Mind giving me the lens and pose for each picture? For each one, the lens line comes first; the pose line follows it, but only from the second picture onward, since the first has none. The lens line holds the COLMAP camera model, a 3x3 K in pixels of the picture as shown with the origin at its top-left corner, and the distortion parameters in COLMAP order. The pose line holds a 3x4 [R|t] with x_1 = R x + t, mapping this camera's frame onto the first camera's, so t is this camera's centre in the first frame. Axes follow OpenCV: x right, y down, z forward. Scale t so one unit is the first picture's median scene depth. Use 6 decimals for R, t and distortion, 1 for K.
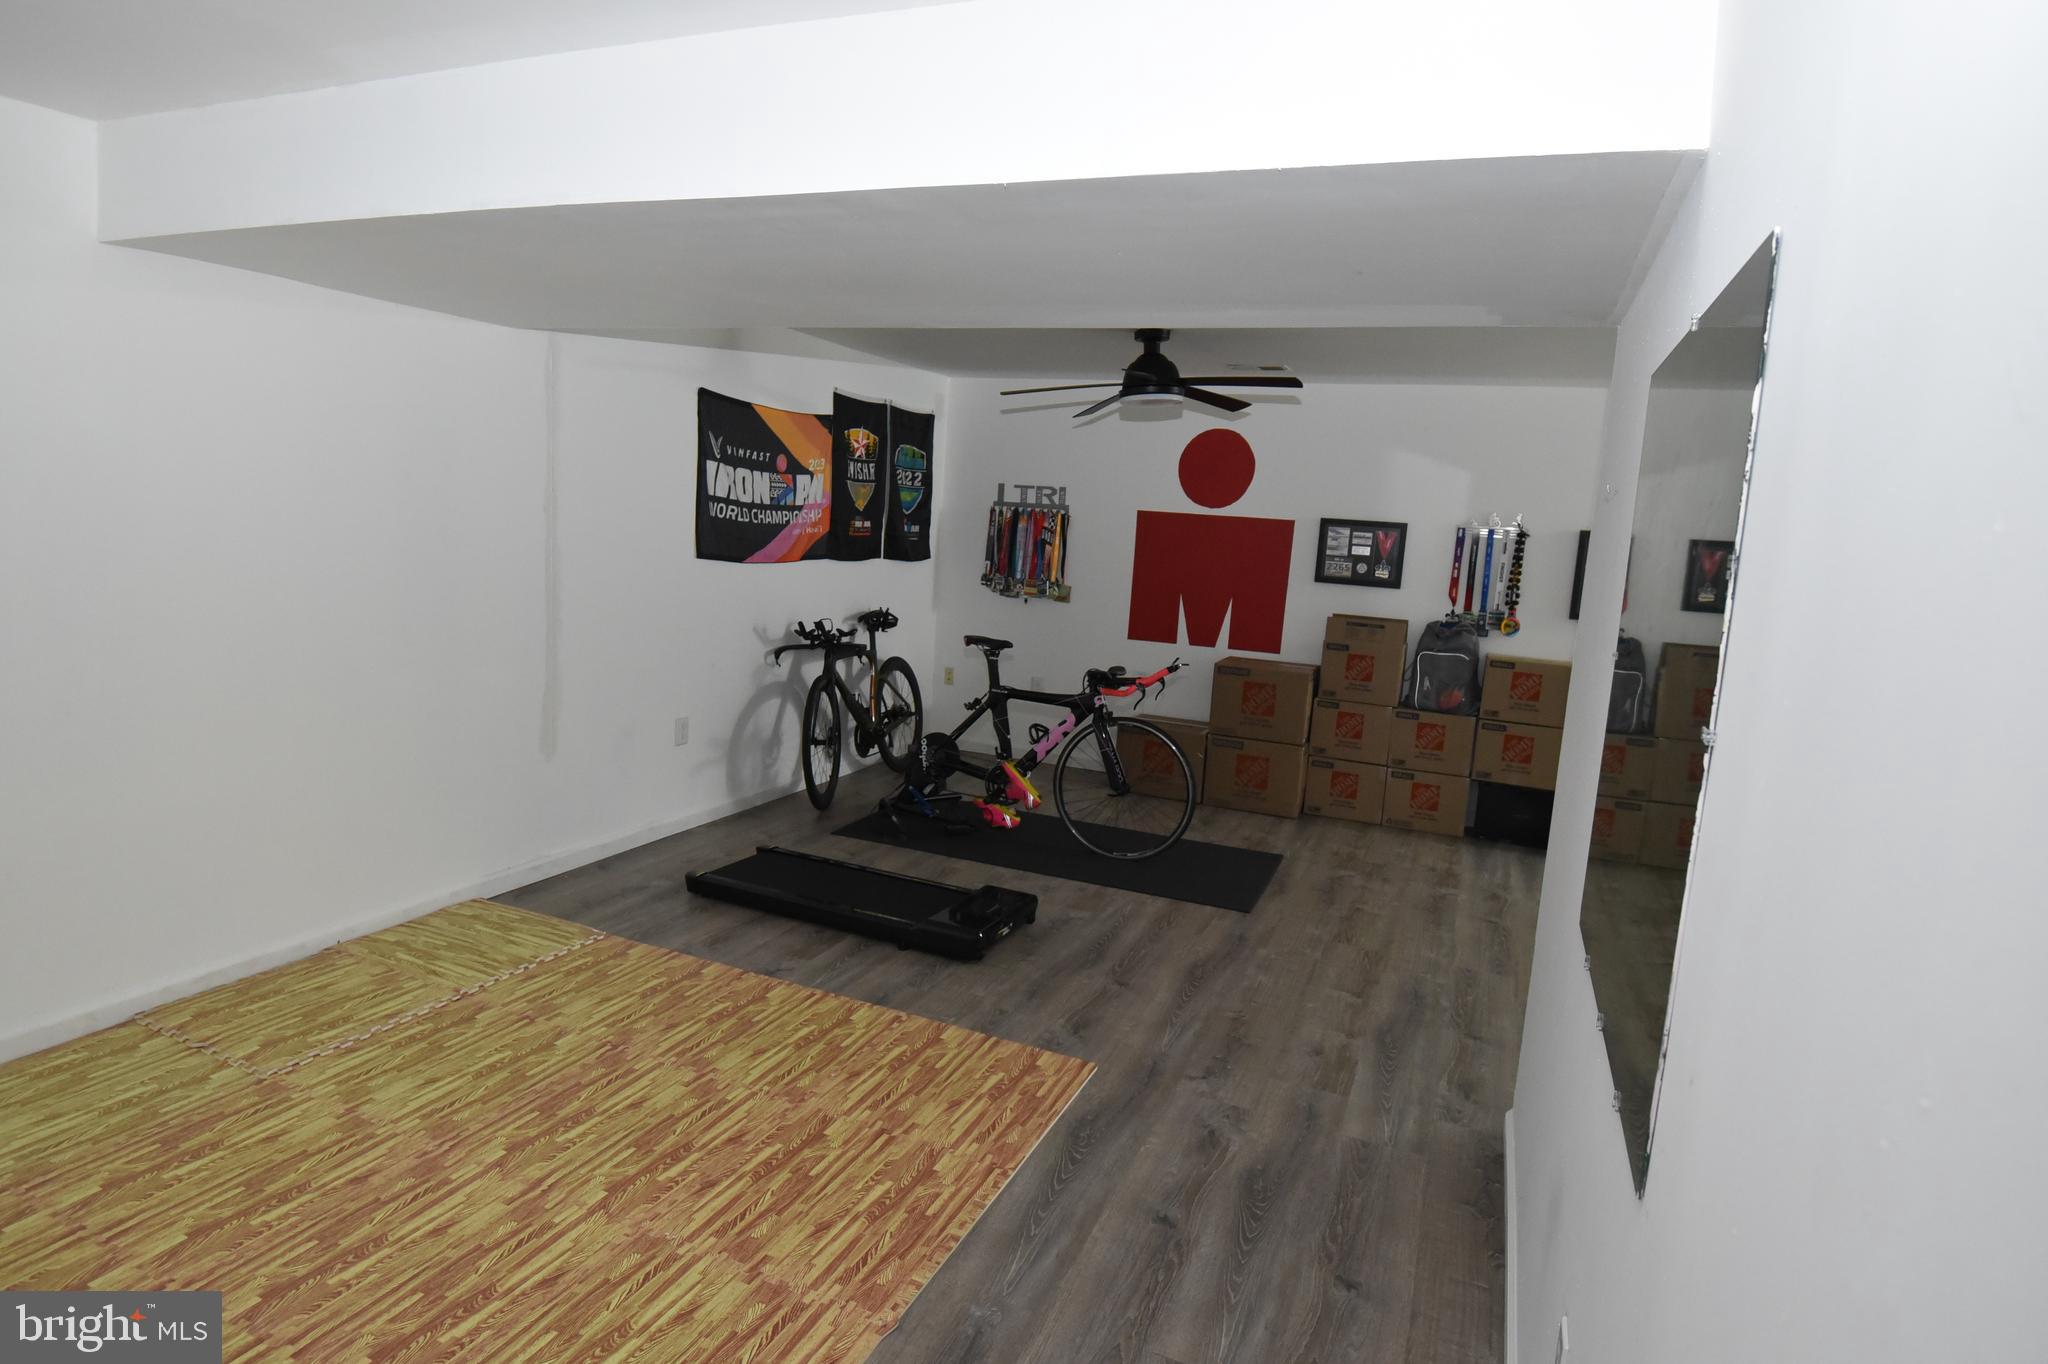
lens RADIAL K [[1133.4, 0, 1010.2], [0, 1133.4, 674.4], [0, 0, 1]] dist [0.000178, -0.033633]
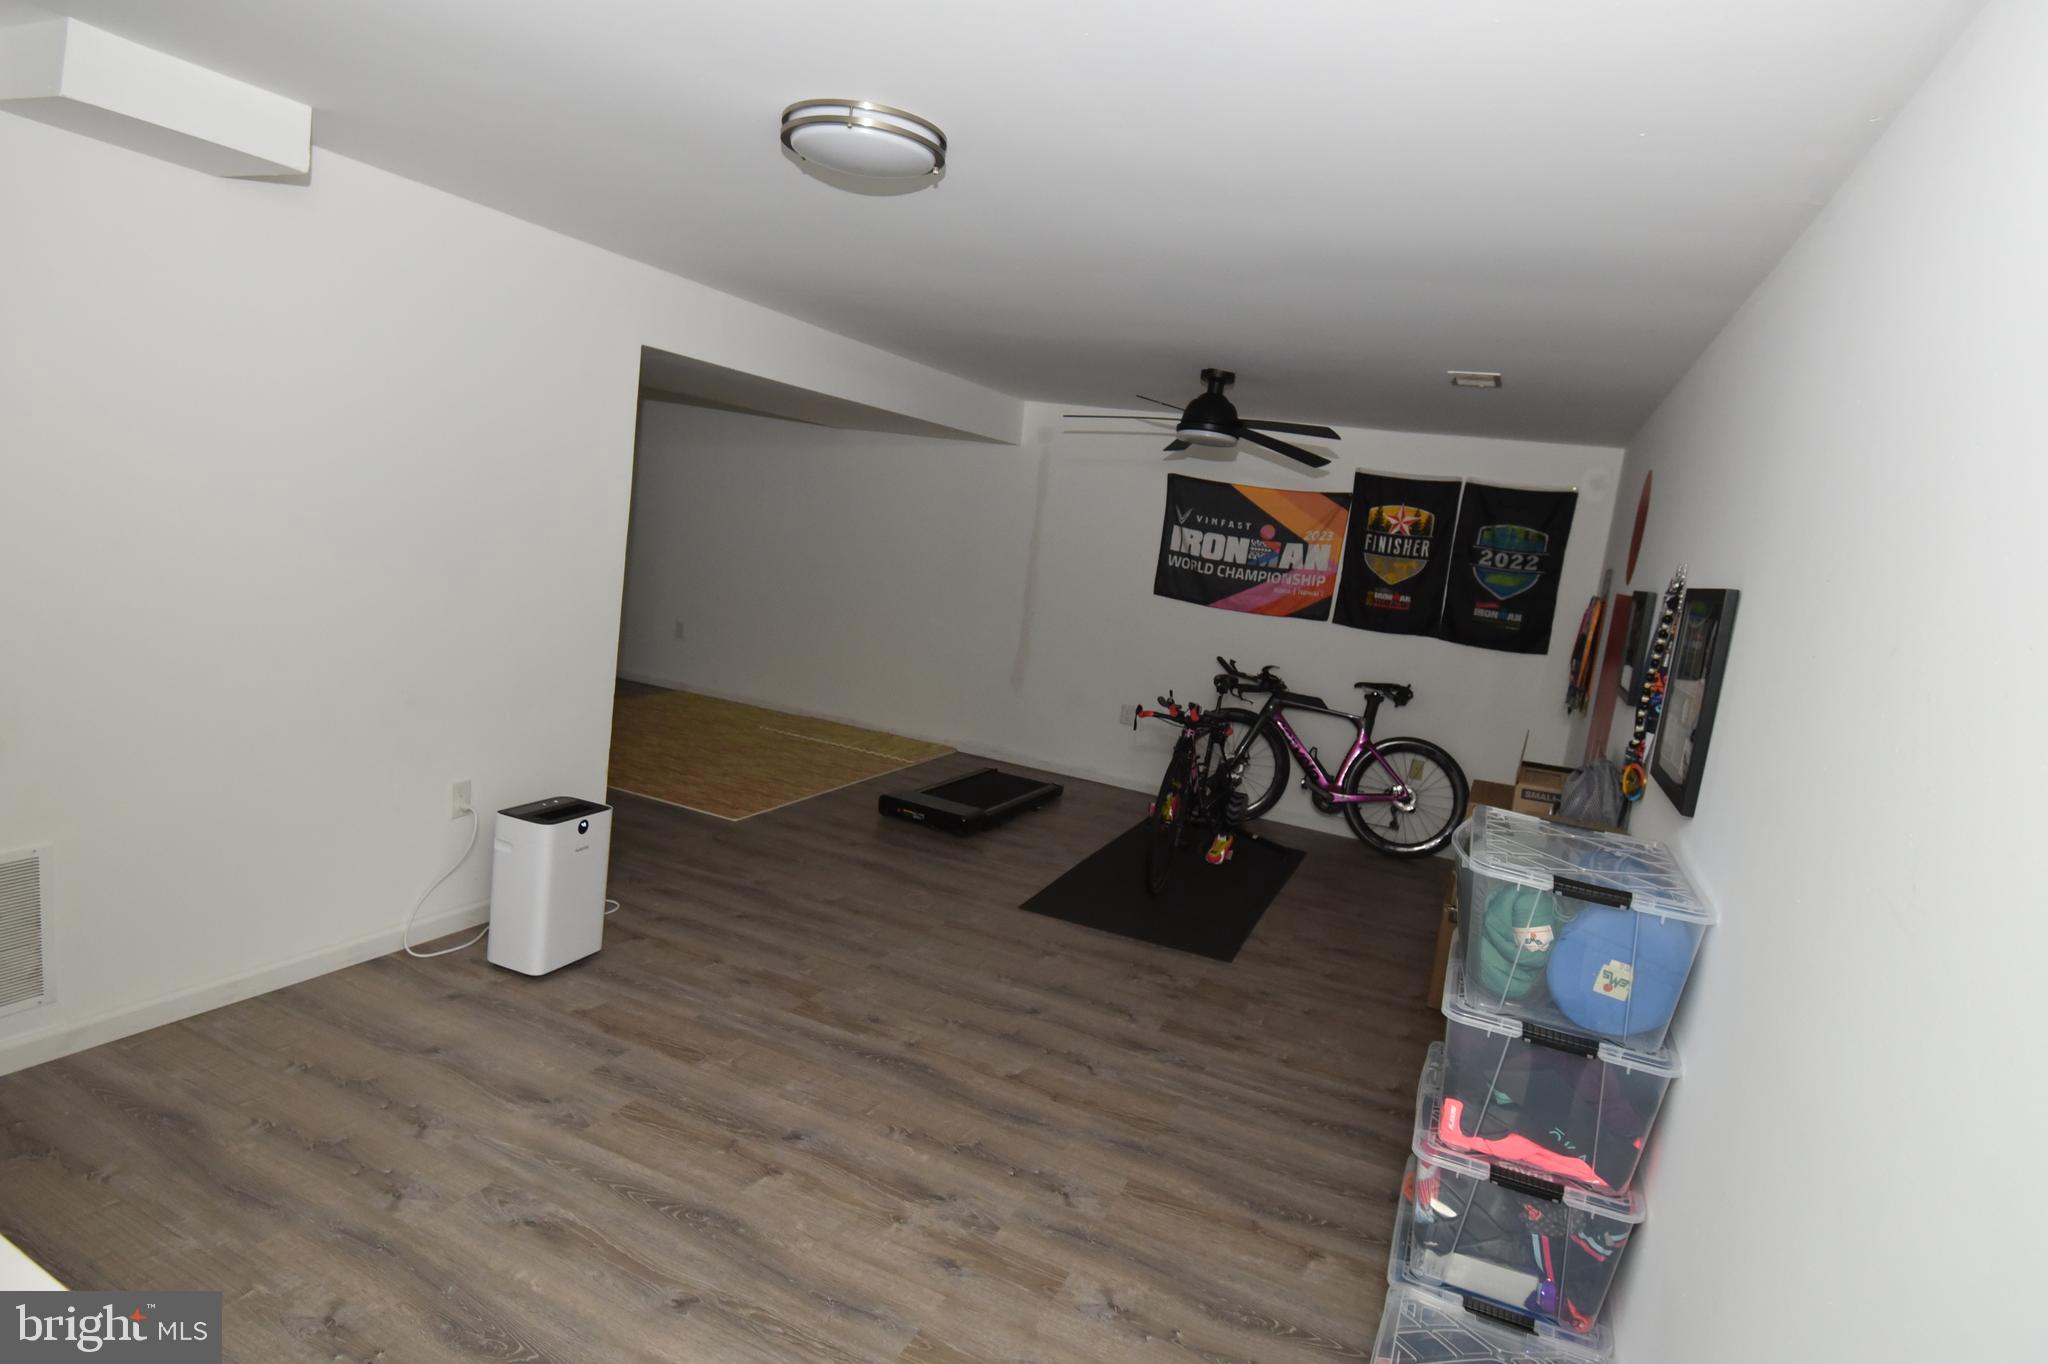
lens RADIAL K [[1133.4, 0, 1010.2], [0, 1133.4, 674.4], [0, 0, 1]] dist [0.000178, -0.033633]
pose [[-0.005451, 0.072448, -0.997357, 1.271142], [-0.260828, 0.962744, 0.071360, -0.069498], [0.965370, 0.260528, 0.013649, 0.952083]]
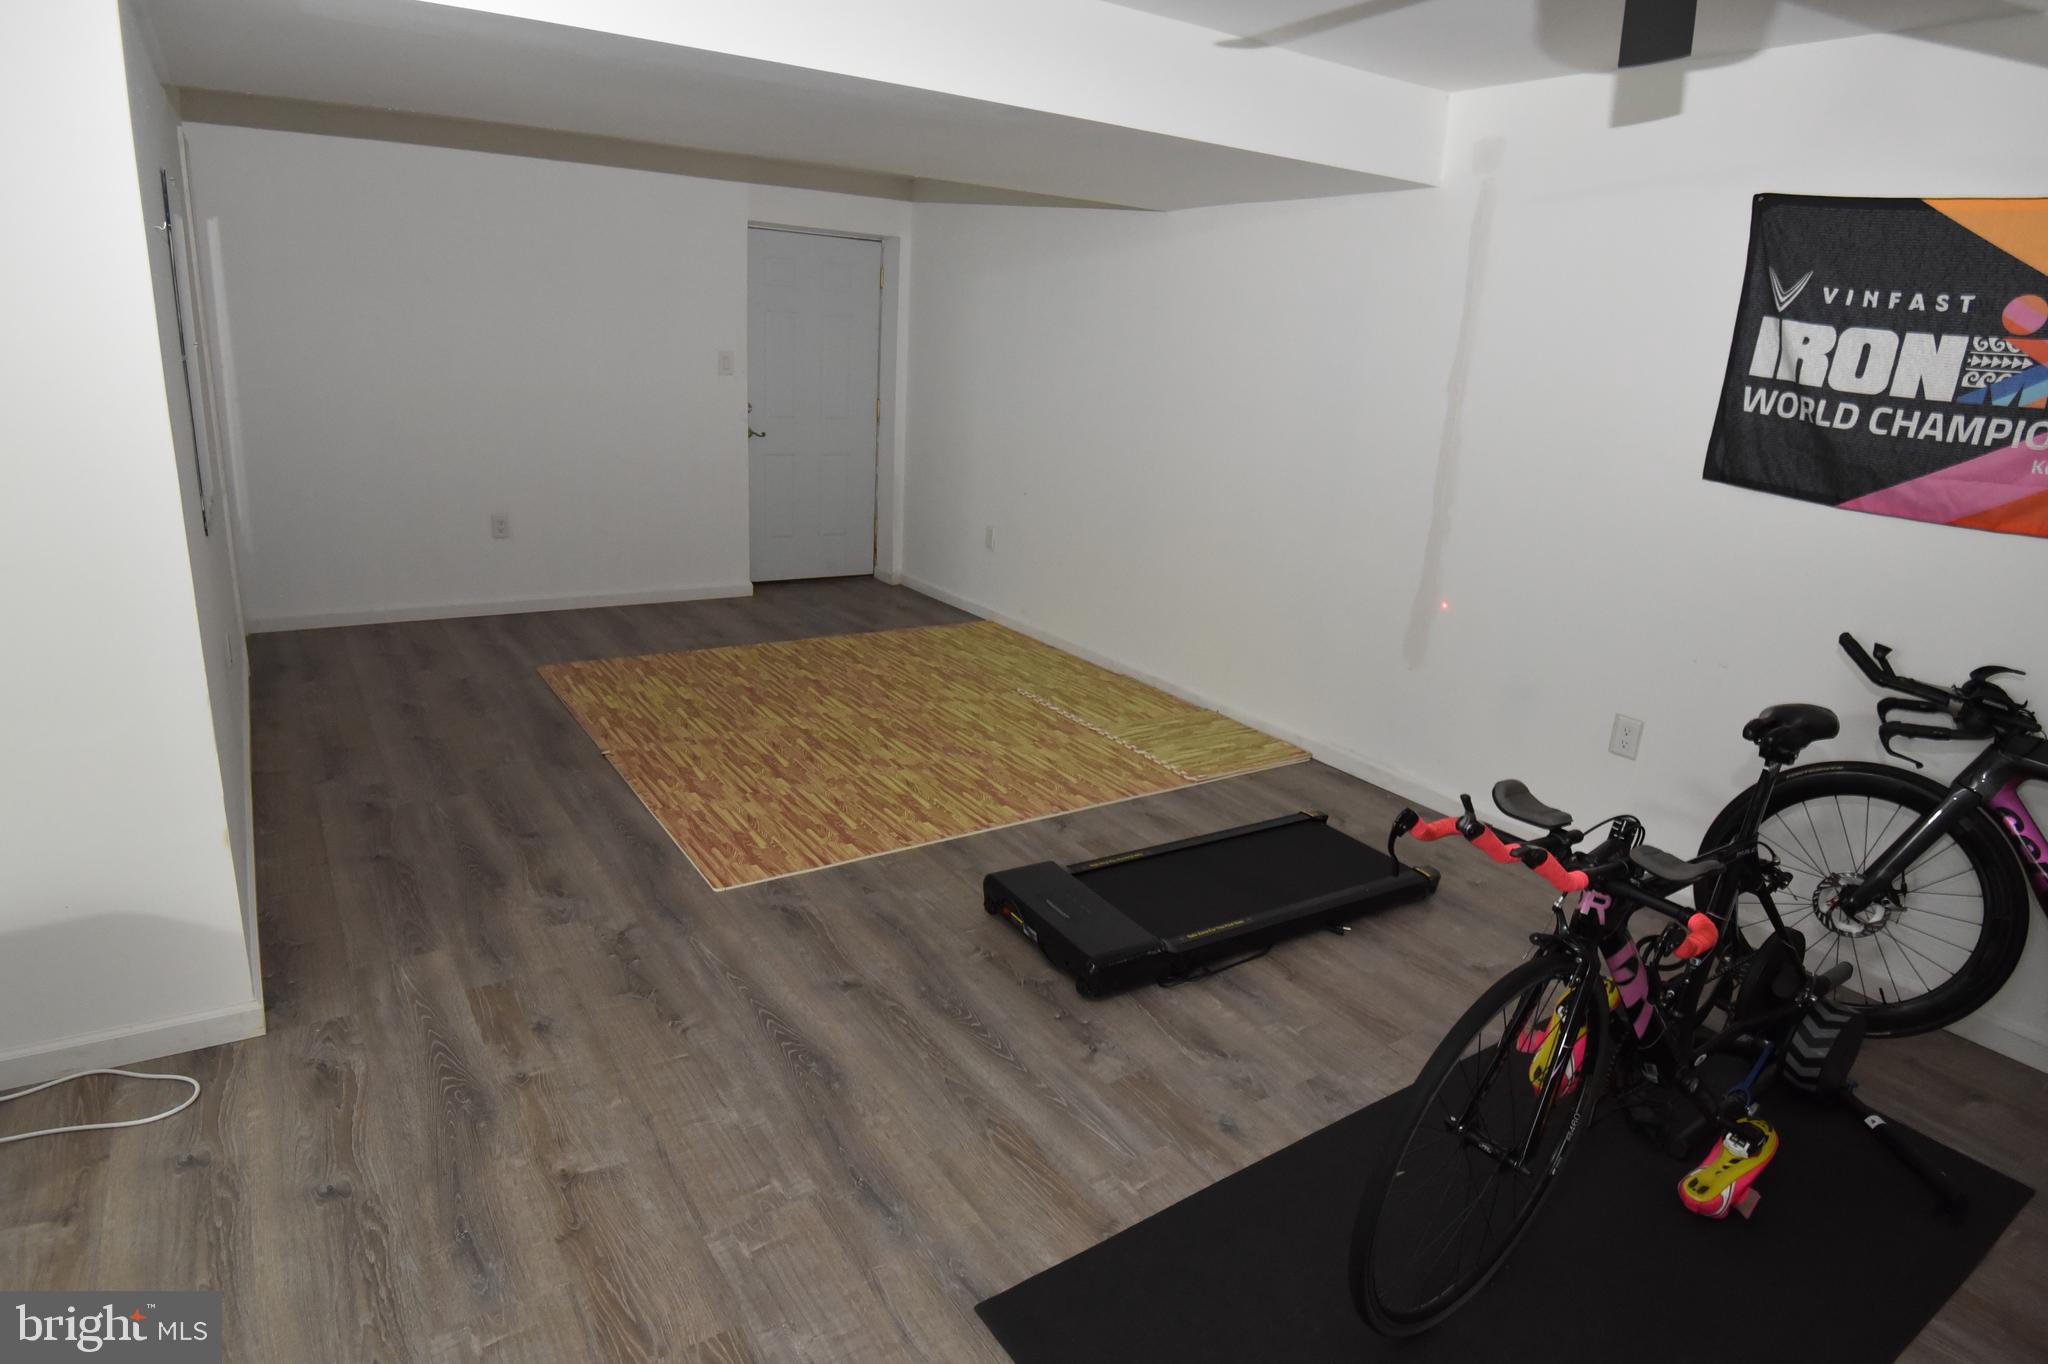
lens RADIAL K [[1133.4, 0, 1010.2], [0, 1133.4, 674.4], [0, 0, 1]] dist [0.000178, -0.033633]
pose [[-0.545282, 0.145585, -0.825513, 0.518987], [-0.203835, 0.932215, 0.299043, -0.125343], [0.813092, 0.331331, -0.478645, 1.163541]]
